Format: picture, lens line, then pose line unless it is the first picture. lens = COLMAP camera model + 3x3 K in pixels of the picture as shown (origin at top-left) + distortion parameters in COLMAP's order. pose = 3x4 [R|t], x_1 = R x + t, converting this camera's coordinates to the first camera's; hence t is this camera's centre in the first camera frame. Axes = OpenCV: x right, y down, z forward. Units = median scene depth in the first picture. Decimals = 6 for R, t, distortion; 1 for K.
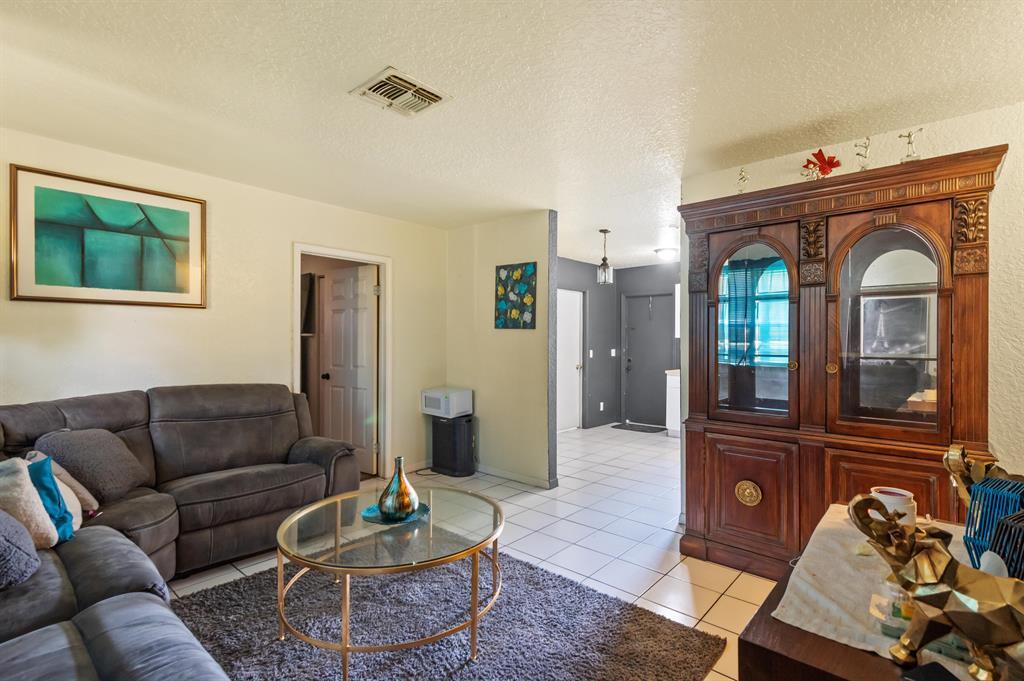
lens RADIAL K [[484.9, 0, 517.1], [0, 484.9, 337.3], [0, 0, 1]] dist [0.013872, -0.003807]
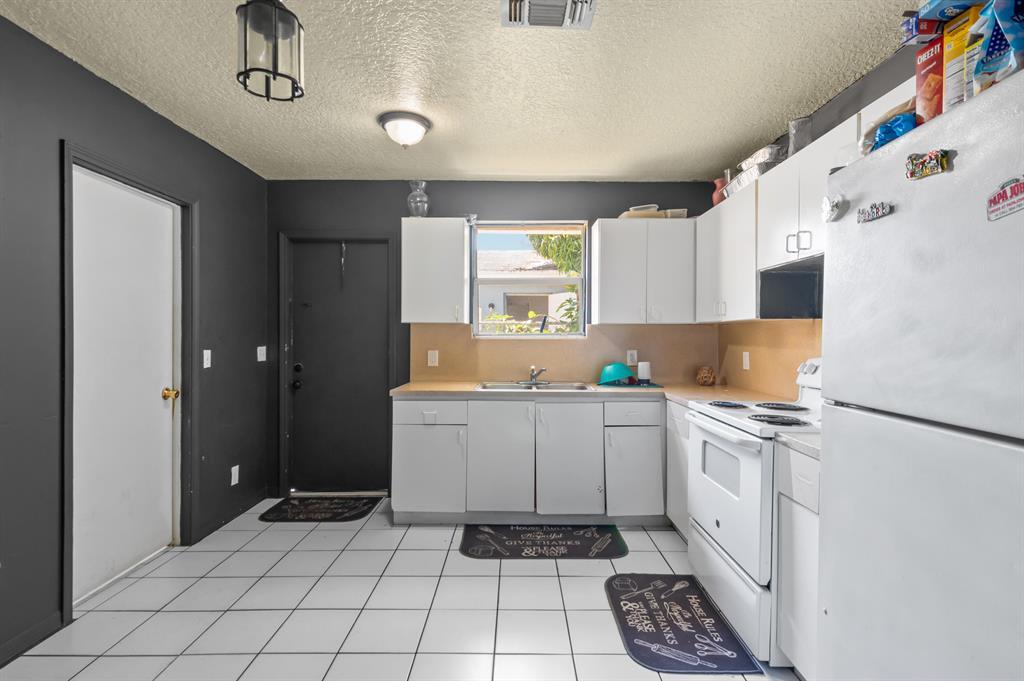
lens RADIAL K [[484.9, 0, 518.6], [0, 484.9, 338.1], [0, 0, 1]] dist [0.013872, -0.003807]
pose [[0.750954, -0.006607, 0.660322, 0.078643], [-0.003175, 0.999902, 0.013616, 0.009480], [-0.660347, -0.012322, 0.750859, 0.517648]]
